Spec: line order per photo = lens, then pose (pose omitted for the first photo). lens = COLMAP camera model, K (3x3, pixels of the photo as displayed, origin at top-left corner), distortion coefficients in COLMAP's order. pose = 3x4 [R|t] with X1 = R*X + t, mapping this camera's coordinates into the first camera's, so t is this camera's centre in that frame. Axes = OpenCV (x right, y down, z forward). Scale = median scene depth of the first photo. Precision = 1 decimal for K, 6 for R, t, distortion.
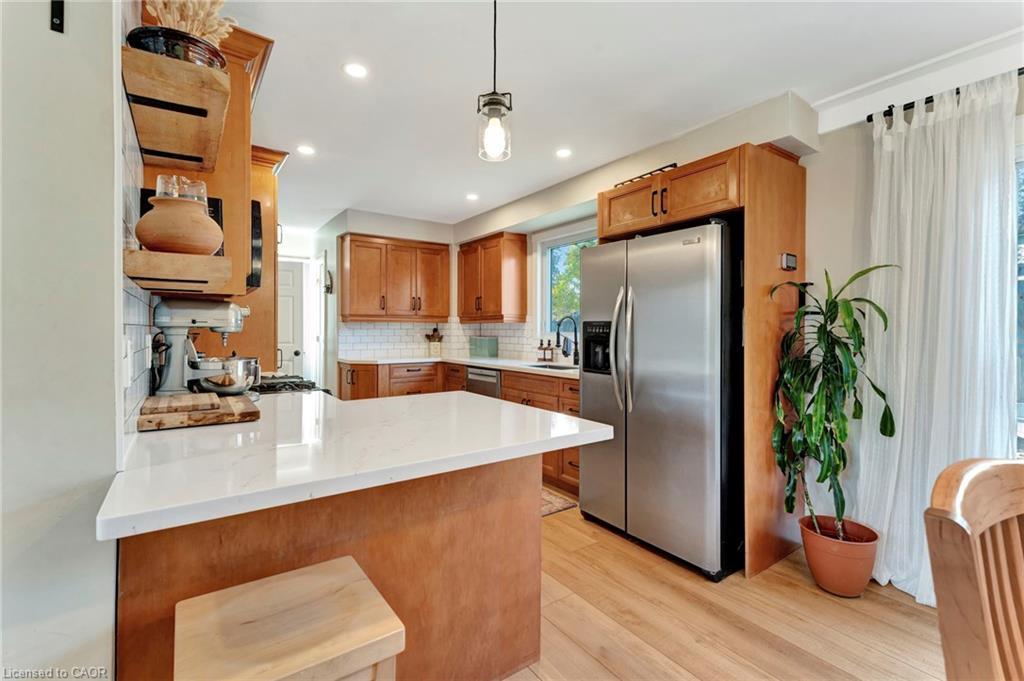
lens RADIAL K [[447.3, 0, 507.2], [0, 447.3, 337.7], [0, 0, 1]] dist [0.012414, -0.000280]
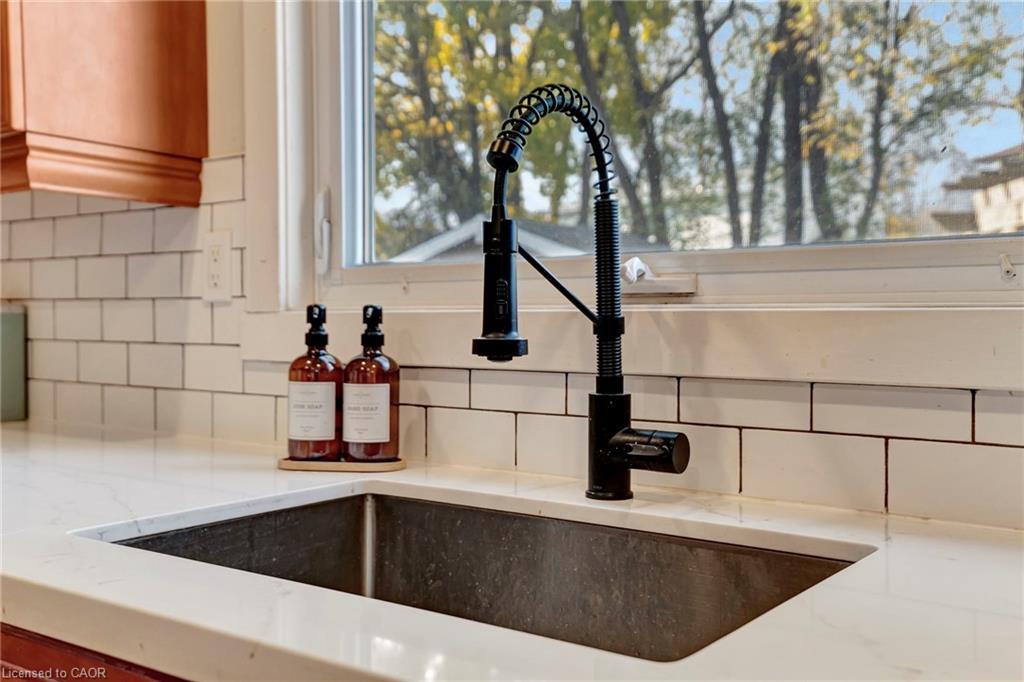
lens RADIAL K [[922.6, 0, 516.2], [0, 922.6, 335.8], [0, 0, 1]] dist [0.020420, 0.008538]
pose [[0.938040, -0.003596, 0.346508, 0.037869], [0.004671, 0.999987, -0.002267, 0.015117], [-0.346495, 0.003745, 0.938044, 0.754593]]
